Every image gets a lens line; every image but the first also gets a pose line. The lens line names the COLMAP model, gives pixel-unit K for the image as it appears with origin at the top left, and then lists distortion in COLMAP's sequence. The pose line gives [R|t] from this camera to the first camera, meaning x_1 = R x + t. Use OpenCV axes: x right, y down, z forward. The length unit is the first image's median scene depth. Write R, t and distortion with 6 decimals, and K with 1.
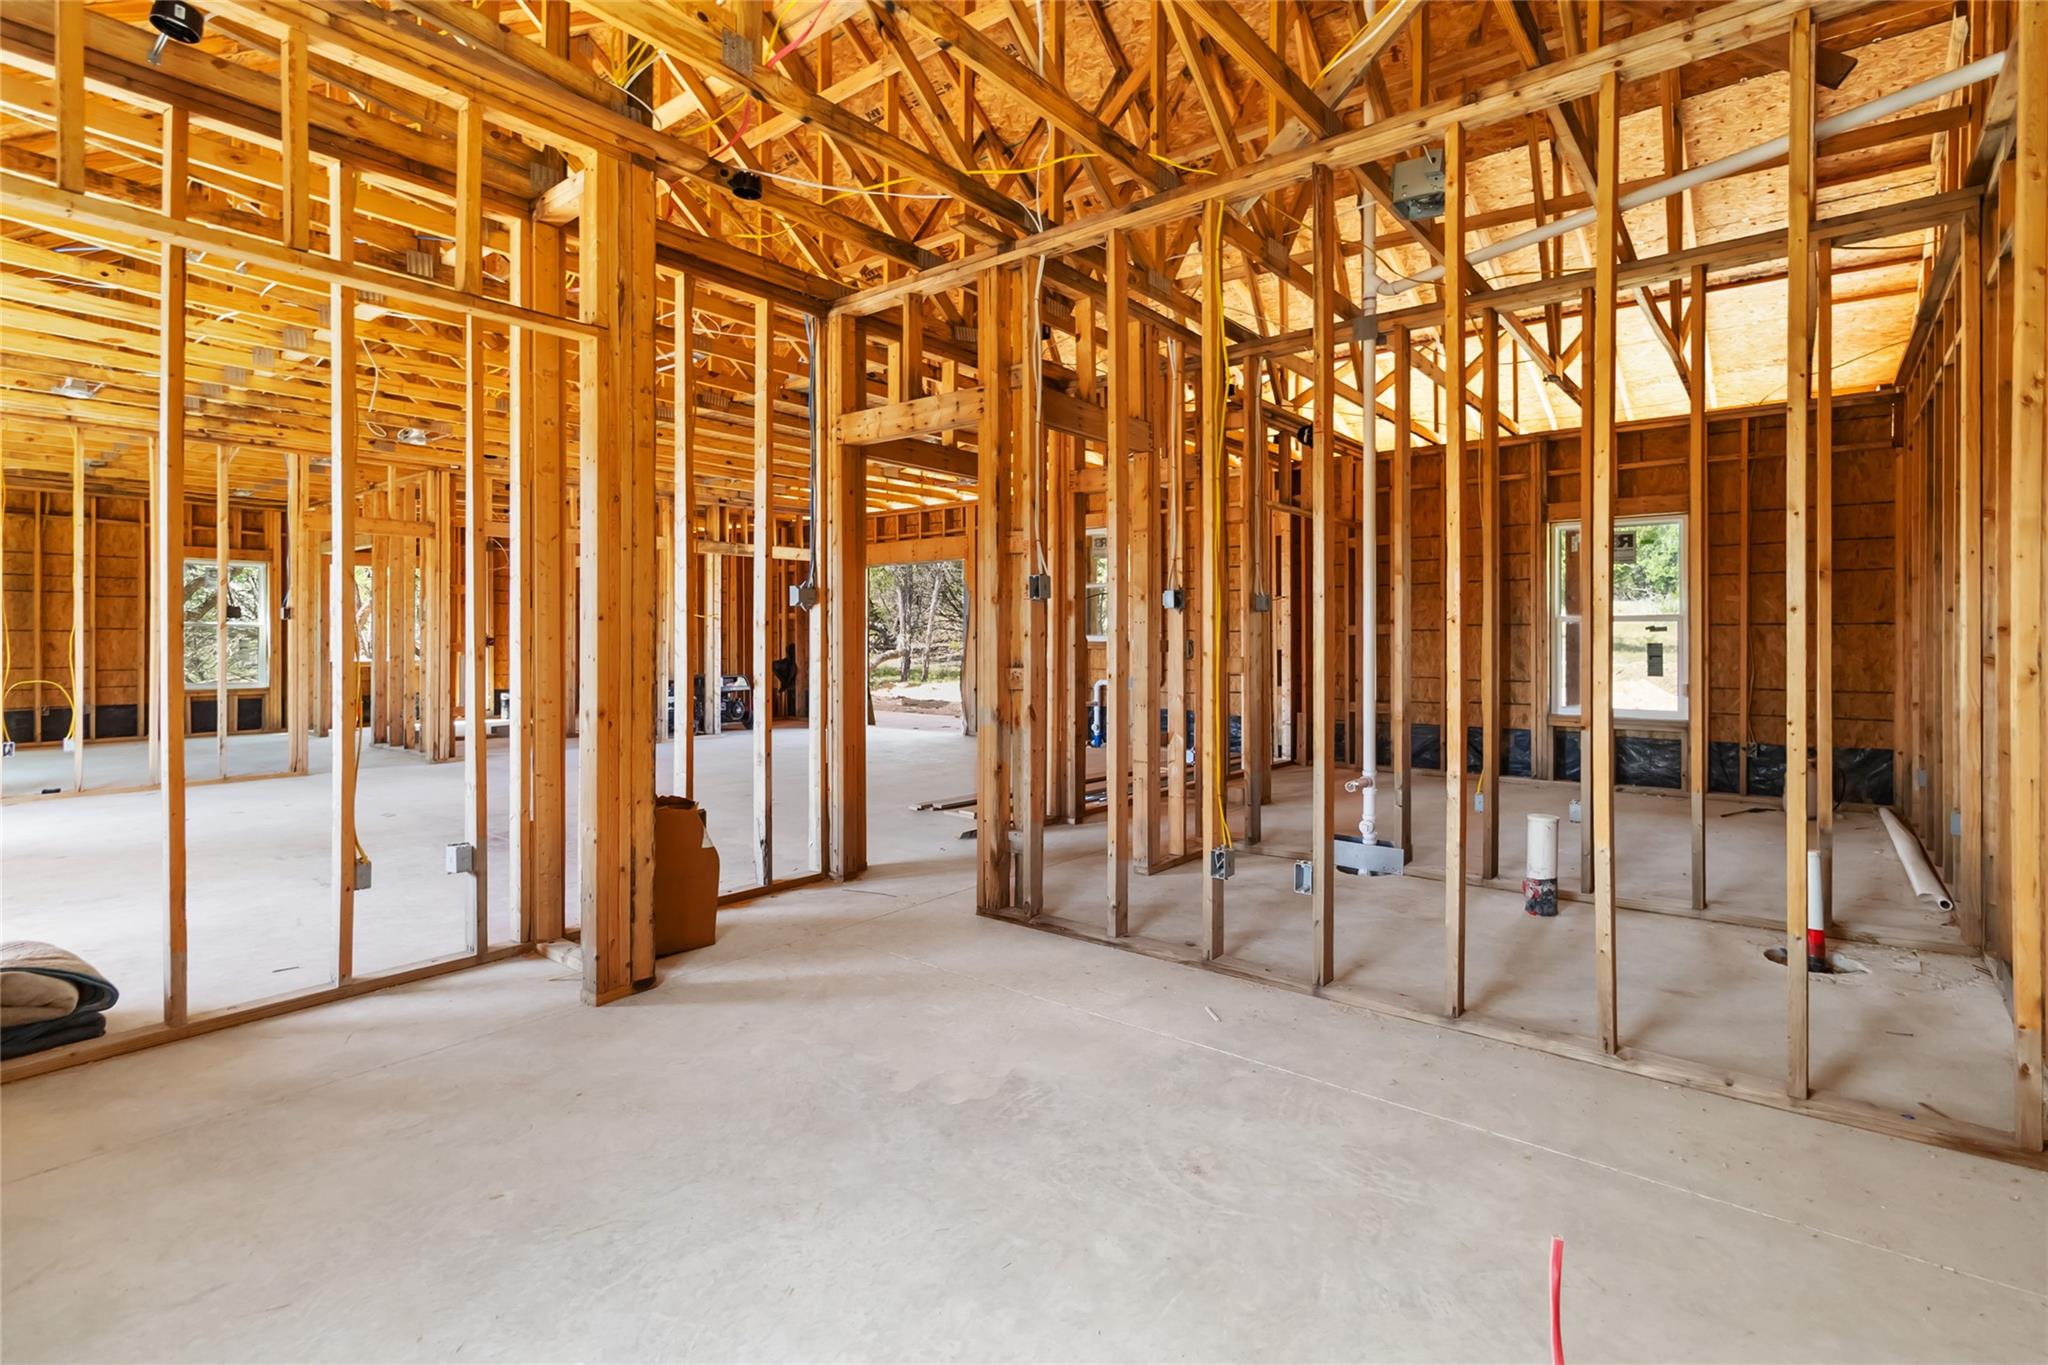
lens RADIAL K [[987.1, 0, 1064.9], [0, 987.1, 638.7], [0, 0, 1]] dist [-0.007784, 0.002806]
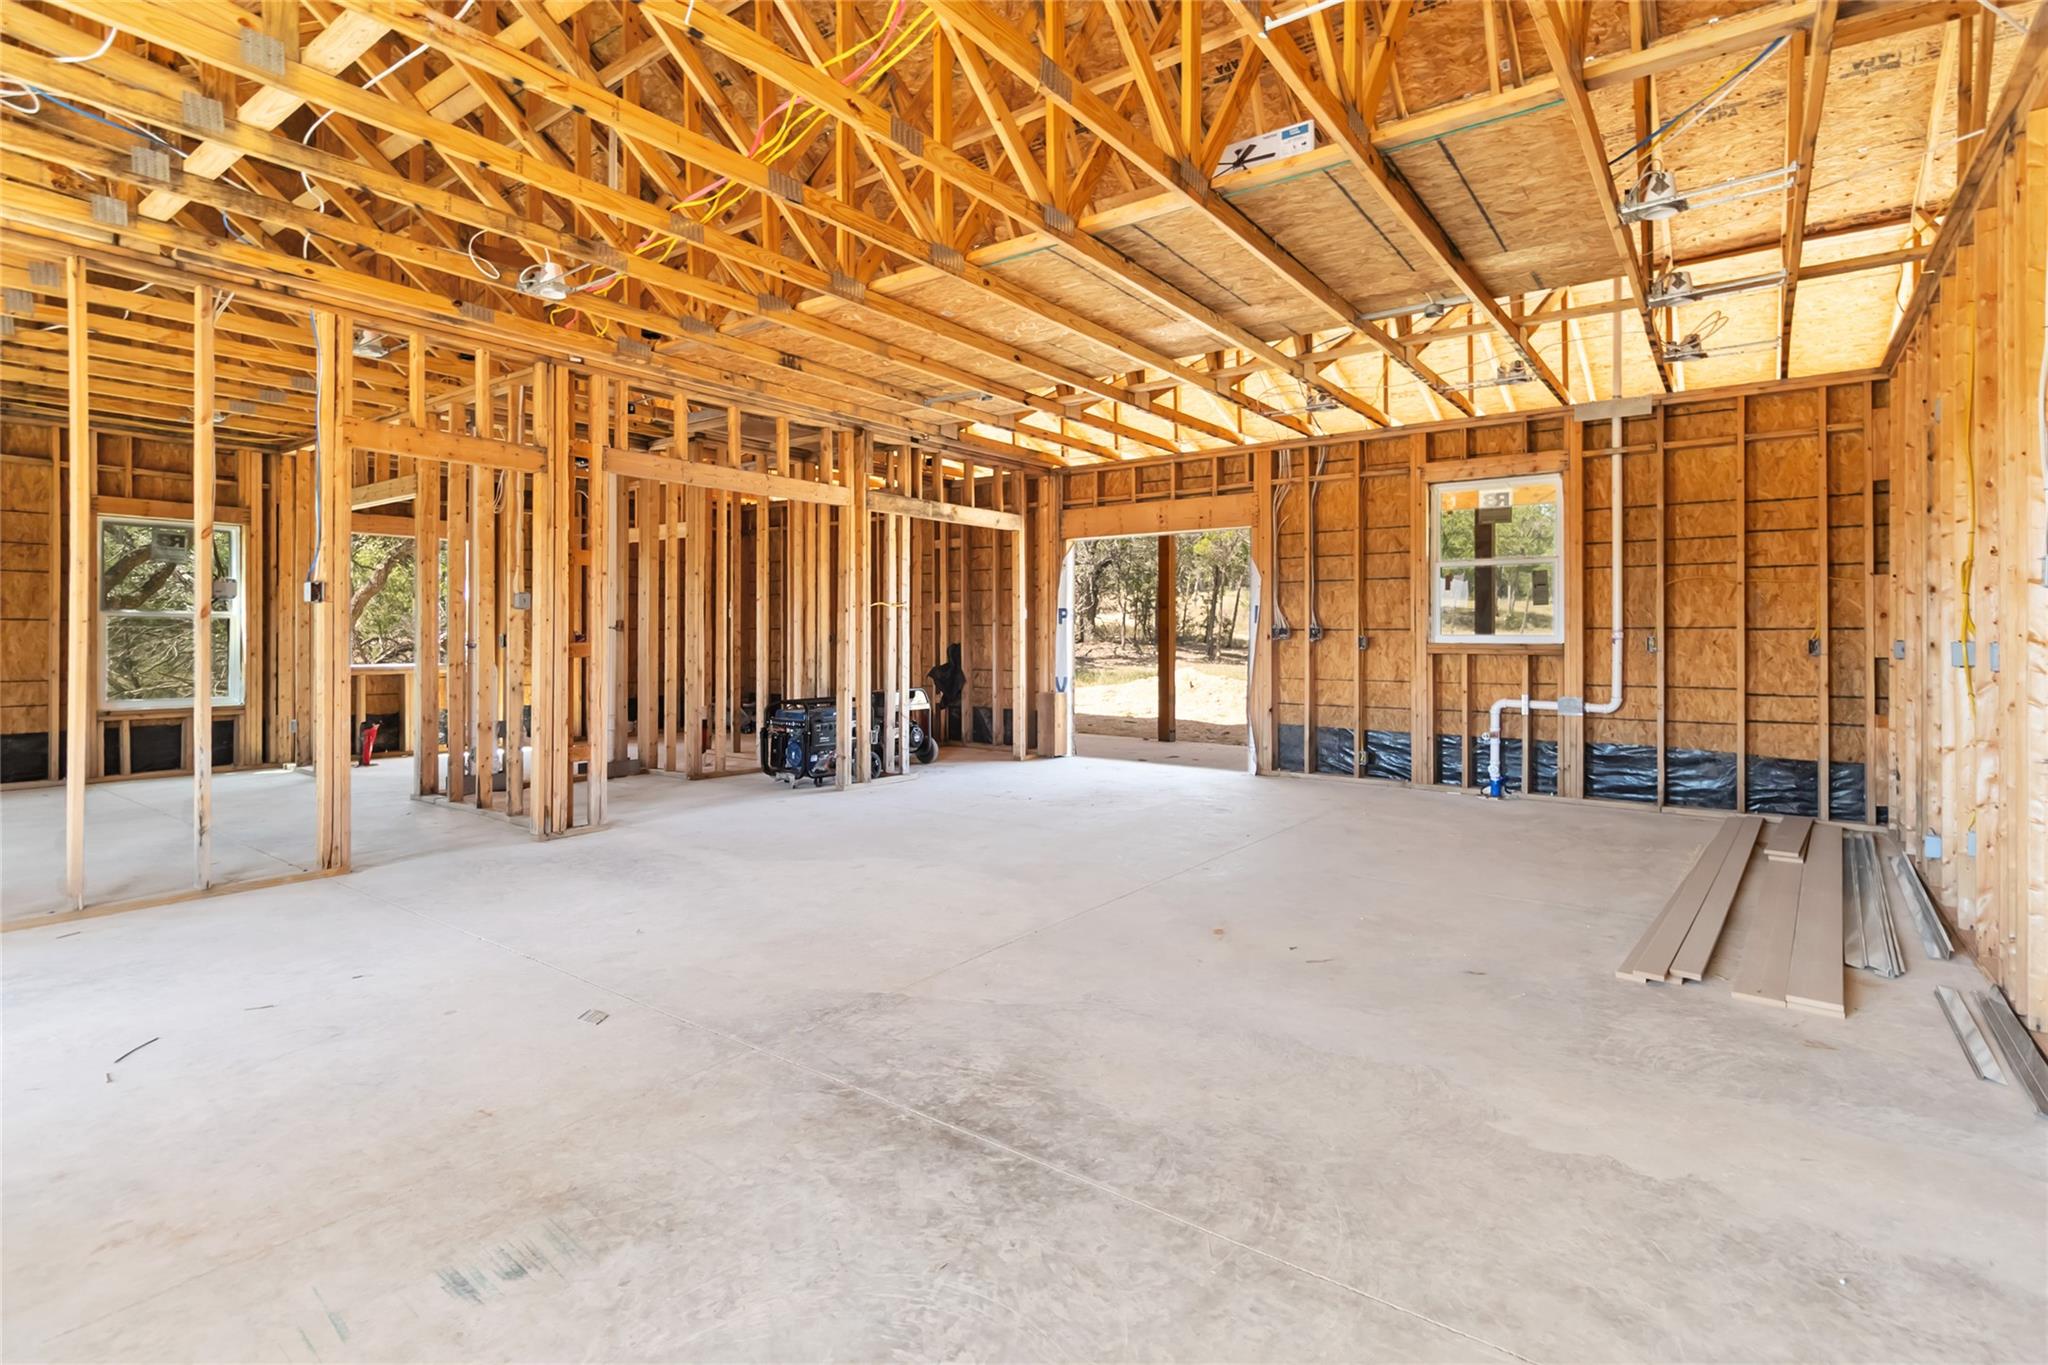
lens RADIAL K [[987.1, 0, 1046.4], [0, 987.1, 638.2], [0, 0, 1]] dist [-0.007784, 0.002806]
pose [[0.999426, 0.003320, 0.033701, -0.286621], [-0.003380, 0.999993, 0.001734, -0.000846], [-0.033695, -0.001847, 0.999430, 0.307835]]
